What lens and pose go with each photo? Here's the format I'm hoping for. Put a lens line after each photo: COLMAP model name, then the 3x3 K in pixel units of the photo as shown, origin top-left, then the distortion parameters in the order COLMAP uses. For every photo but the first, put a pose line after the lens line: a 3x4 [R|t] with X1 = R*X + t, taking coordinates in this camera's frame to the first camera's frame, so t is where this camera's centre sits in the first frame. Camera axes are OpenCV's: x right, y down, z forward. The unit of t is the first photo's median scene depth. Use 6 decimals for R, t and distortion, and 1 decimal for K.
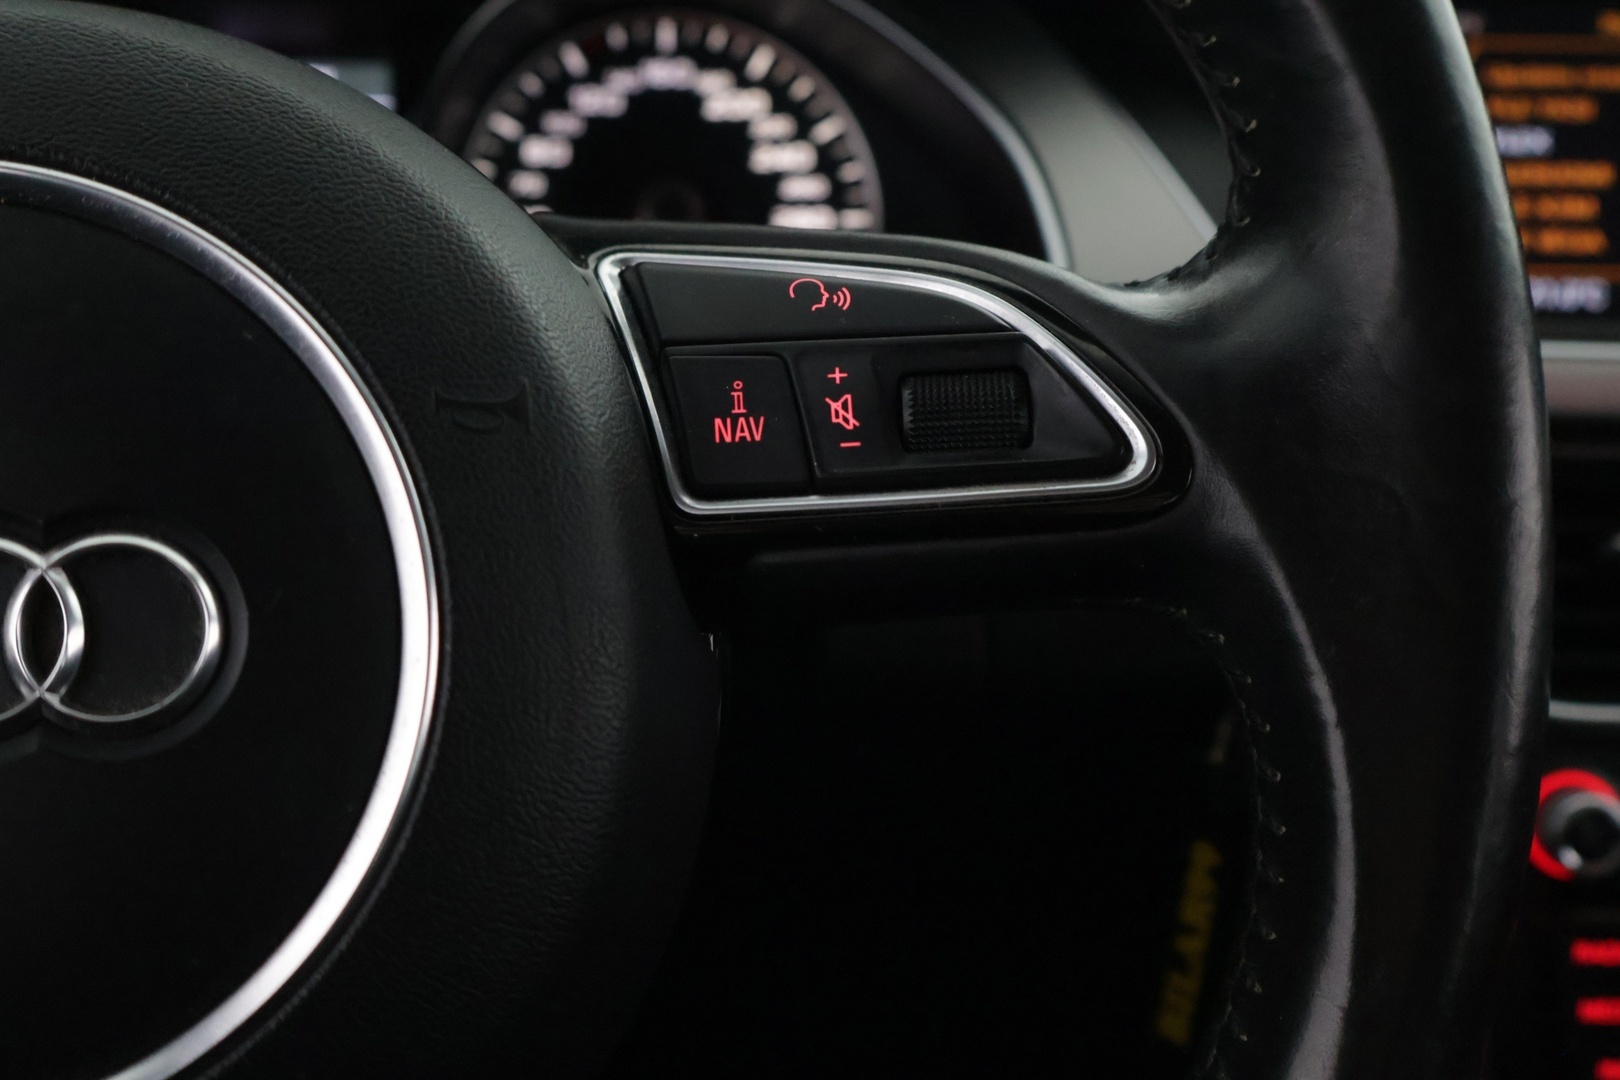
lens RADIAL K [[1846.9, 0, 813.2], [0, 1846.9, 546.0], [0, 0, 1]] dist [-0.000704, 0.000000]
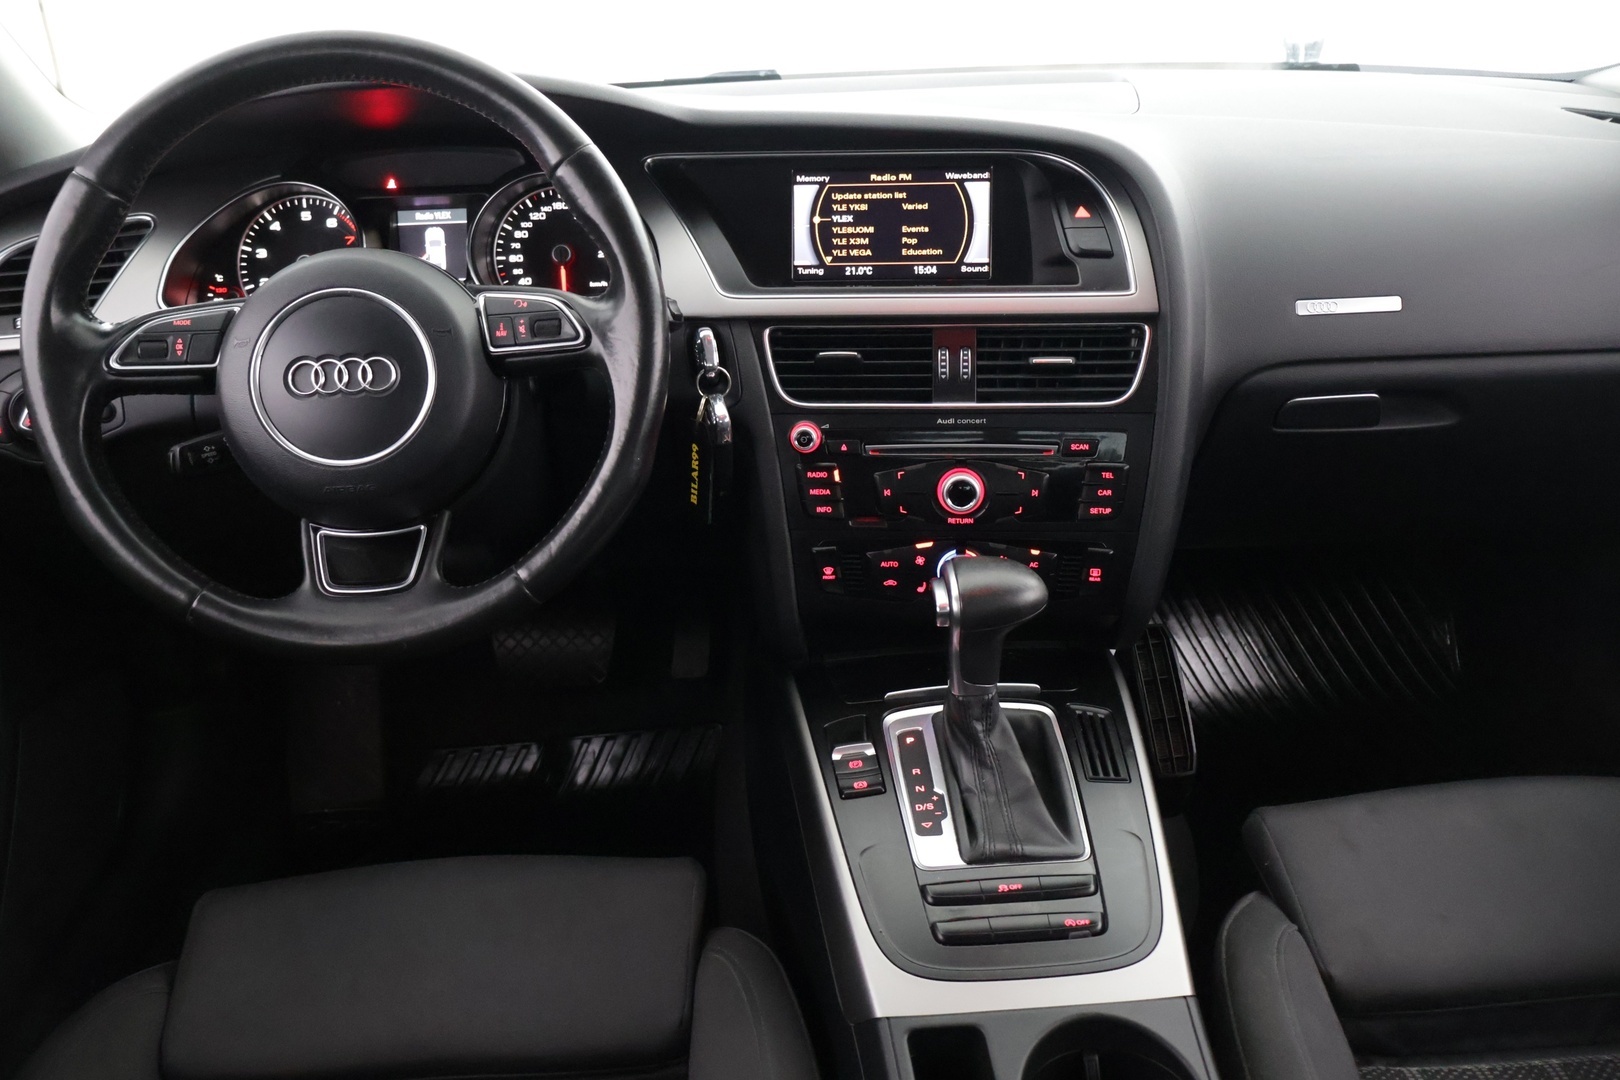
lens RADIAL K [[1344.3, 0, 818.6], [0, 1344.3, 539.9], [0, 0, 1]] dist [-0.024583, 0.006911]
pose [[0.996169, -0.013787, -0.086352, 0.528693], [0.023726, 0.993064, 0.115160, 0.043664], [0.084165, -0.116768, 0.989587, -1.207112]]
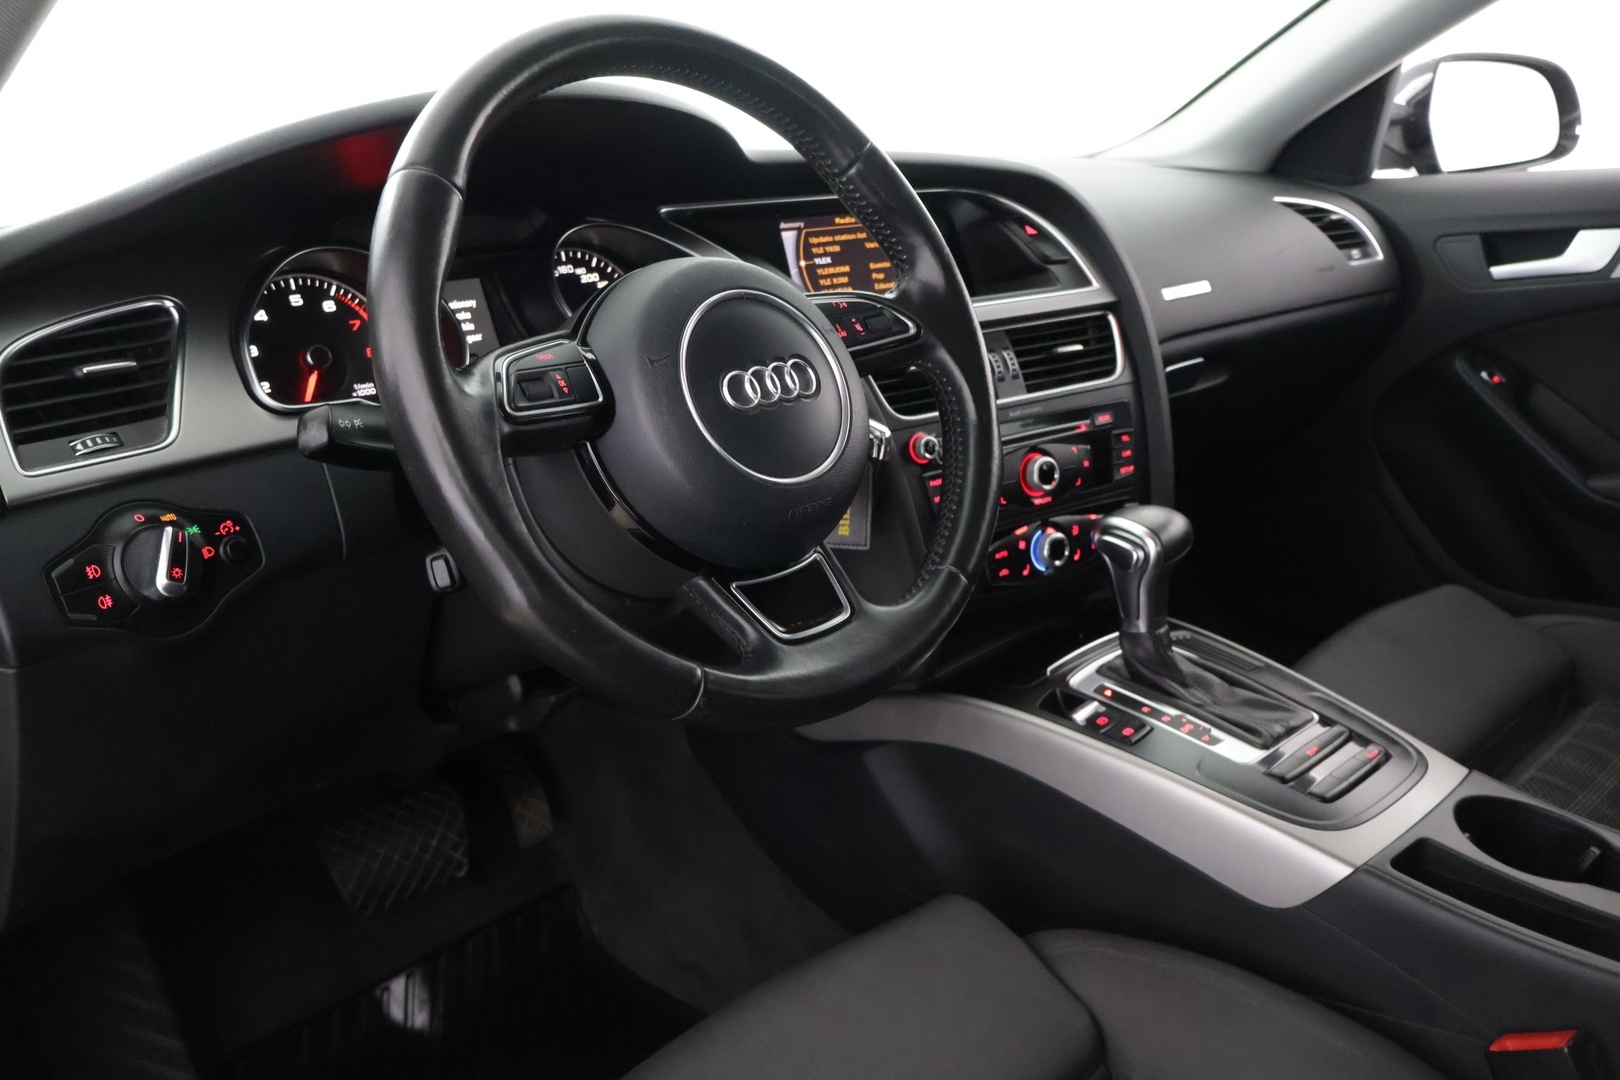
lens RADIAL K [[1344.3, 0, 808.5], [0, 1344.3, 543.1], [0, 0, 1]] dist [-0.024583, 0.006911]
pose [[0.807965, -0.221369, 0.546066, -0.968497], [0.232671, 0.971296, 0.049490, 0.121270], [-0.541347, 0.087068, 0.836279, -0.818201]]
